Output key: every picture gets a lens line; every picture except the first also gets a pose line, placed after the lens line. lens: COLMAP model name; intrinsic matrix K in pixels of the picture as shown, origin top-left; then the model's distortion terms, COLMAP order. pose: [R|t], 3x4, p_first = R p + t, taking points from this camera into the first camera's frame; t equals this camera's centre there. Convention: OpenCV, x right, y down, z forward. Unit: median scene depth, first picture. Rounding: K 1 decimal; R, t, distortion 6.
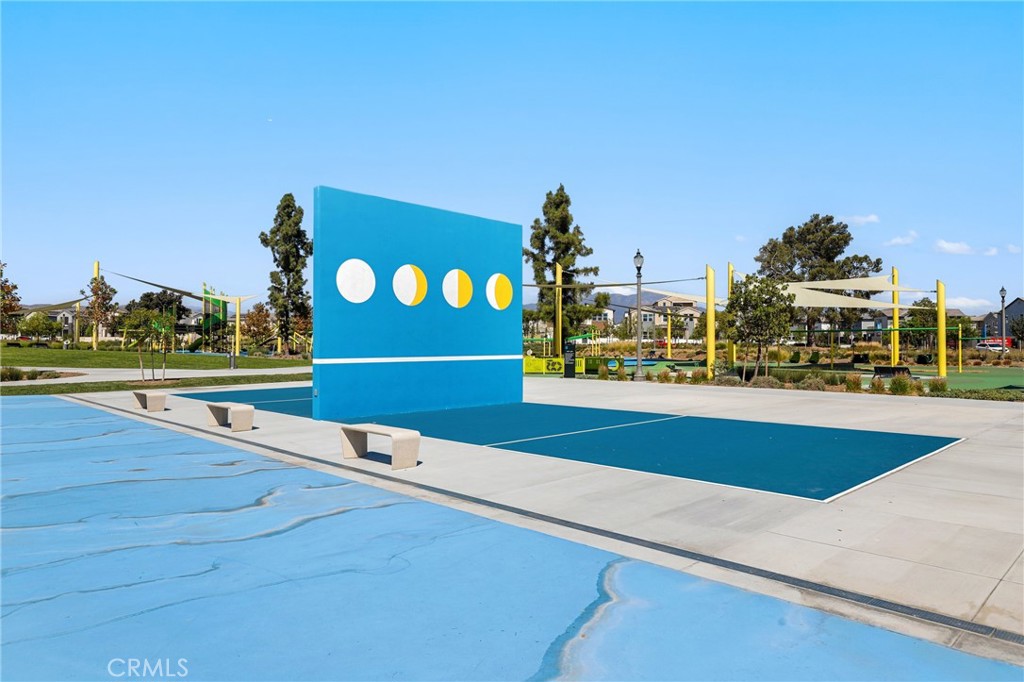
lens RADIAL K [[659.8, 0, 510.9], [0, 659.8, 334.8], [0, 0, 1]] dist [-0.000444, -0.000947]
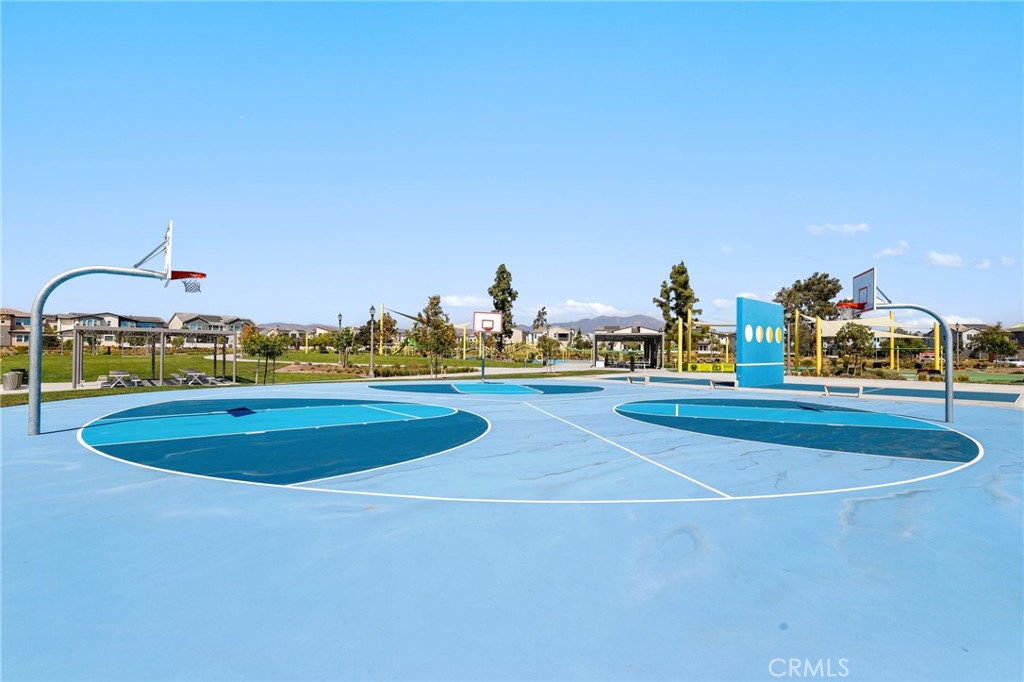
lens RADIAL K [[472.9, 0, 512.4], [0, 472.9, 343.7], [0, 0, 1]] dist [0.005991, 0.000798]
pose [[0.998599, 0.005119, -0.052665, -0.284331], [-0.005288, 0.999981, -0.003080, -0.008648], [0.052648, 0.003354, 0.998607, -0.233205]]
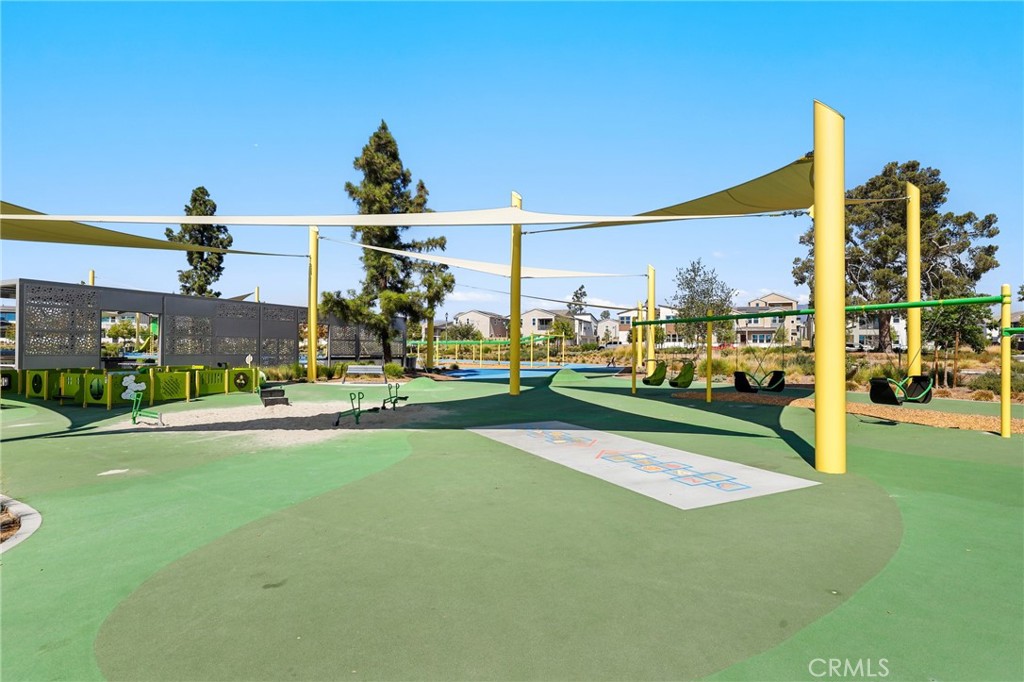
lens RADIAL K [[548.8, 0, 513.2], [0, 548.8, 341.0], [0, 0, 1]] dist [-0.005328, -0.000810]
pose [[0.945886, -0.000957, -0.324498, 0.387290], [0.000232, 0.999997, -0.002270, 0.008520], [0.324499, 0.002072, 0.945884, 0.468018]]
